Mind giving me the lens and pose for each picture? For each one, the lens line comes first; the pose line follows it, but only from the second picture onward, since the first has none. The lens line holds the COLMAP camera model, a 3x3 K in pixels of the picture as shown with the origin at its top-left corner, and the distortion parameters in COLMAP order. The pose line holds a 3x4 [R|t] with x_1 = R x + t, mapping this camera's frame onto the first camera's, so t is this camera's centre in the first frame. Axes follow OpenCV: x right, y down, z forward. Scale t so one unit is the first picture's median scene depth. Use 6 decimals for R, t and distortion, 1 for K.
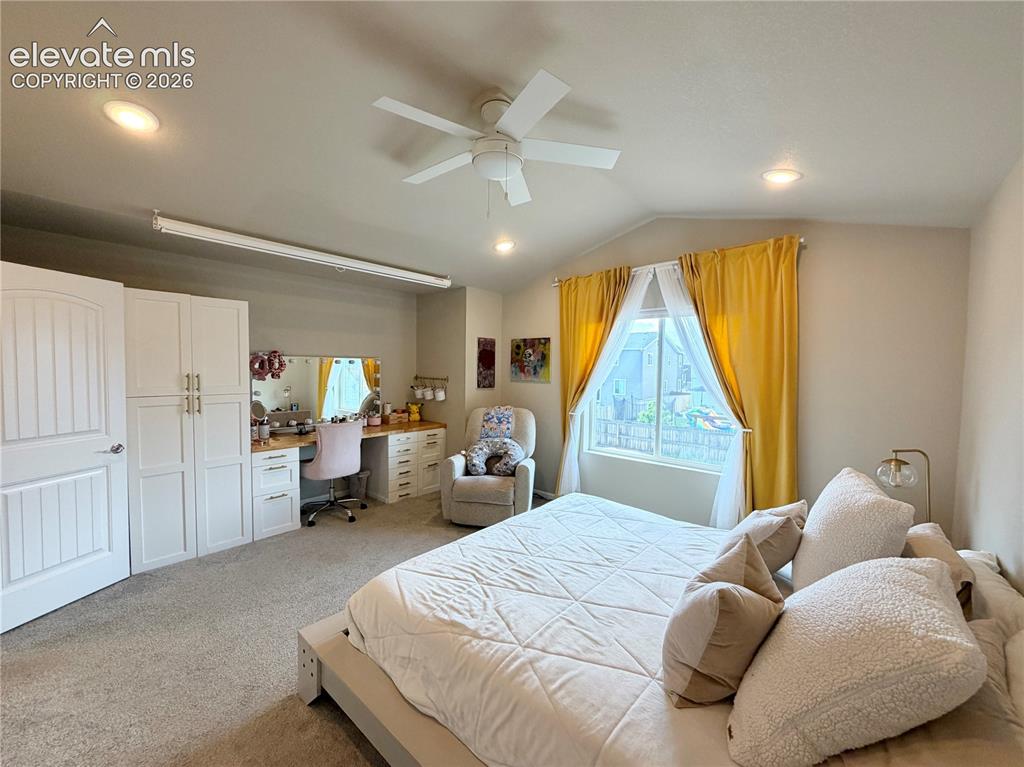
lens RADIAL K [[407.4, 0, 509.9], [0, 407.4, 385.1], [0, 0, 1]] dist [-0.001339, -0.000685]
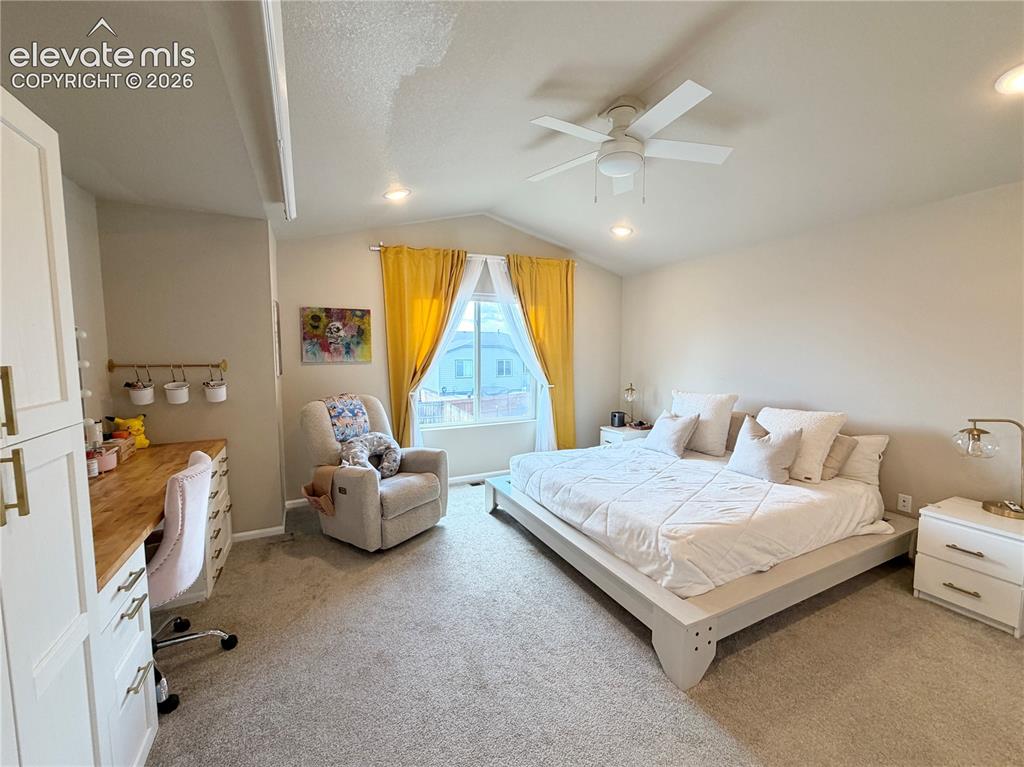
lens RADIAL K [[407.4, 0, 509.9], [0, 407.4, 385.1], [0, 0, 1]] dist [-0.001339, -0.000685]
pose [[0.378285, -0.094822, 0.920820, -0.617665], [0.051128, 0.995362, 0.081494, -0.014368], [-0.924276, 0.016251, 0.381378, 0.422851]]
